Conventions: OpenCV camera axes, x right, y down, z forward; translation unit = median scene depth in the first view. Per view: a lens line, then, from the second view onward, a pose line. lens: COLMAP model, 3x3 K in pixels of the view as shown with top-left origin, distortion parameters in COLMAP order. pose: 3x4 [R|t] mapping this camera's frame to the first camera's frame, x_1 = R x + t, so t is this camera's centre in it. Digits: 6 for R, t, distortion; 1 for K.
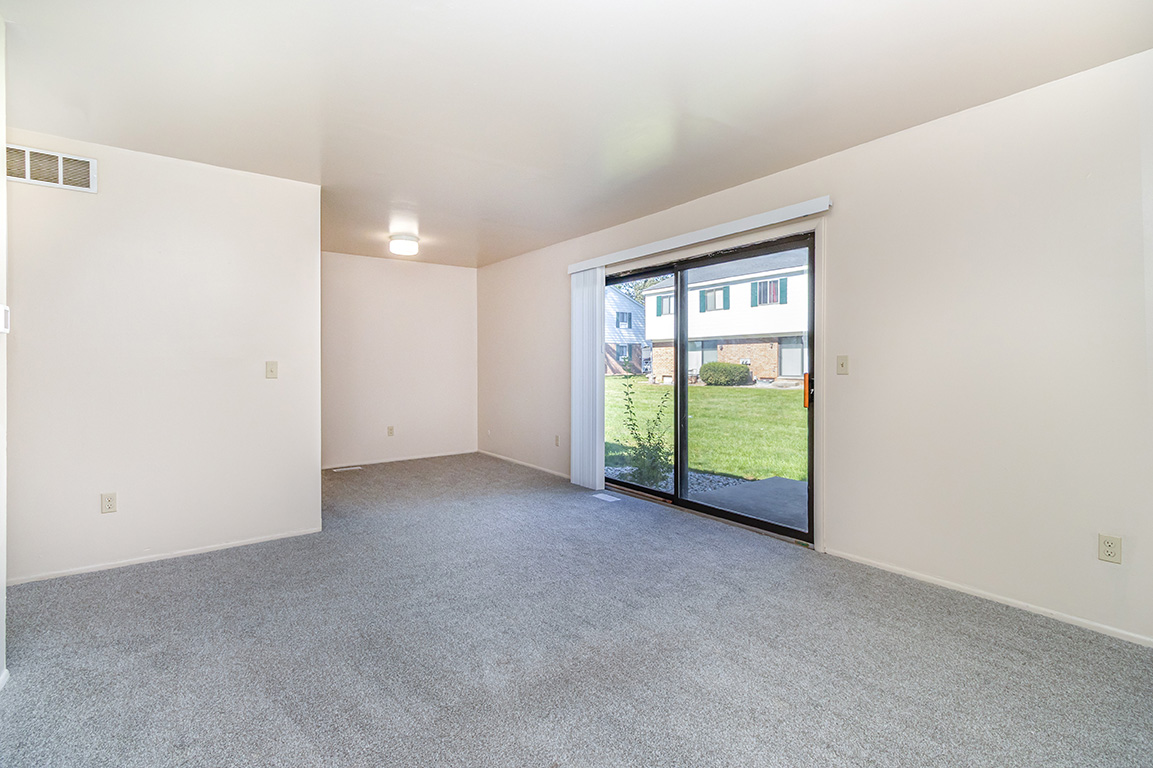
lens RADIAL K [[534.2, 0, 587.9], [0, 534.2, 364.9], [0, 0, 1]] dist [-0.000127, 0.000732]
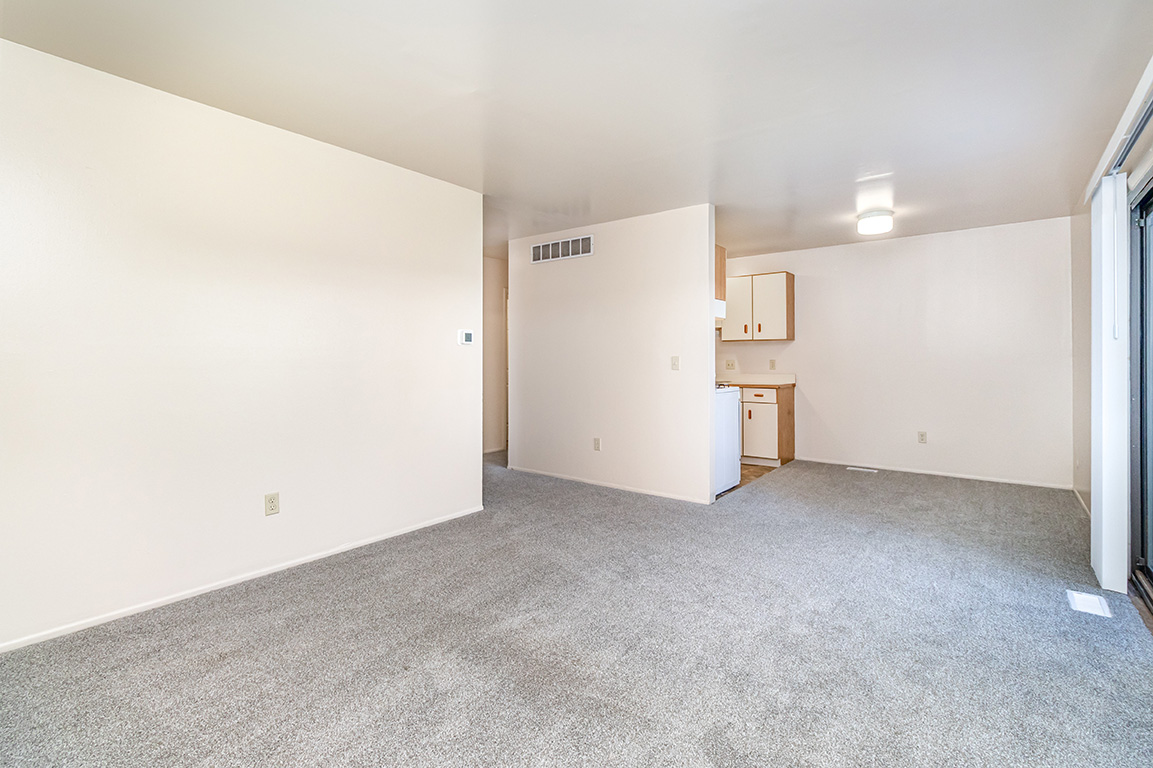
lens RADIAL K [[534.2, 0, 587.9], [0, 534.2, 364.9], [0, 0, 1]] dist [-0.000127, 0.000732]
pose [[0.250471, 0.007320, -0.968096, 0.392901], [0.000199, 0.999971, 0.007613, 0.002164], [0.968124, -0.002099, 0.250463, 0.337683]]
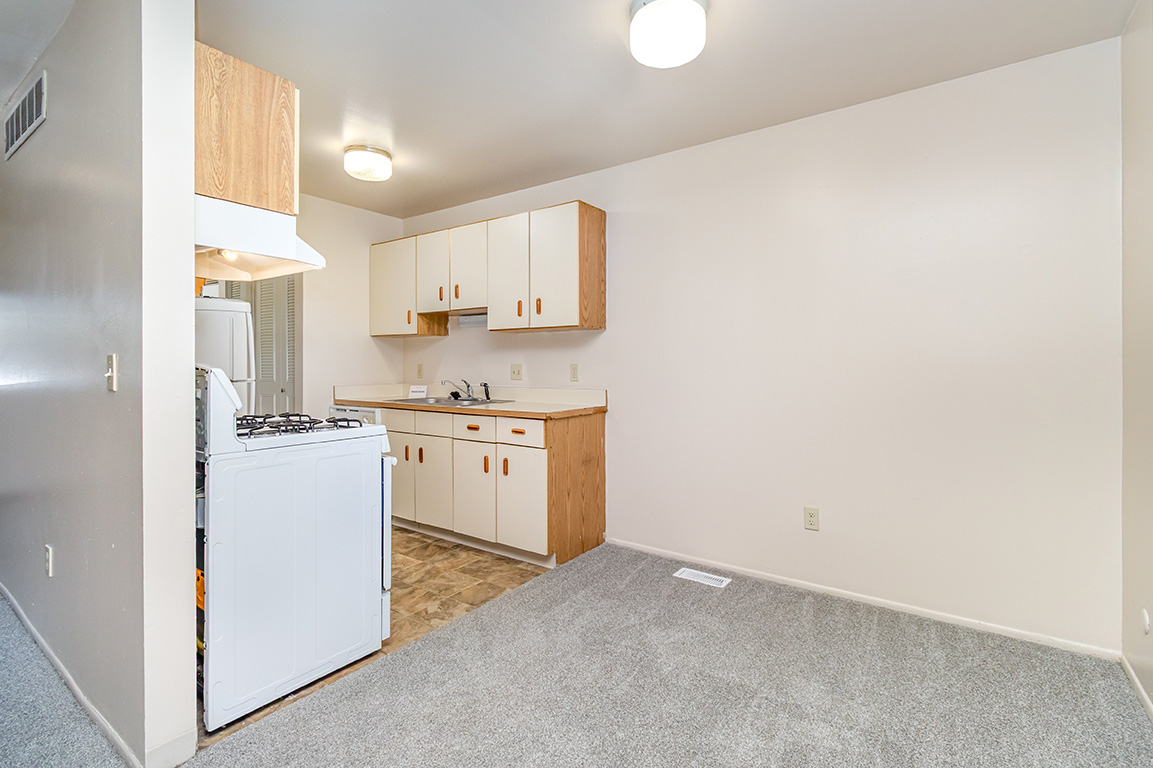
lens RADIAL K [[534.2, 0, 587.9], [0, 534.2, 364.9], [0, 0, 1]] dist [-0.000127, 0.000732]
pose [[0.290092, 0.001296, -0.956998, -0.016718], [-0.002435, 0.999997, 0.000616, 0.000319], [0.956996, 0.002151, 0.290094, 0.871603]]
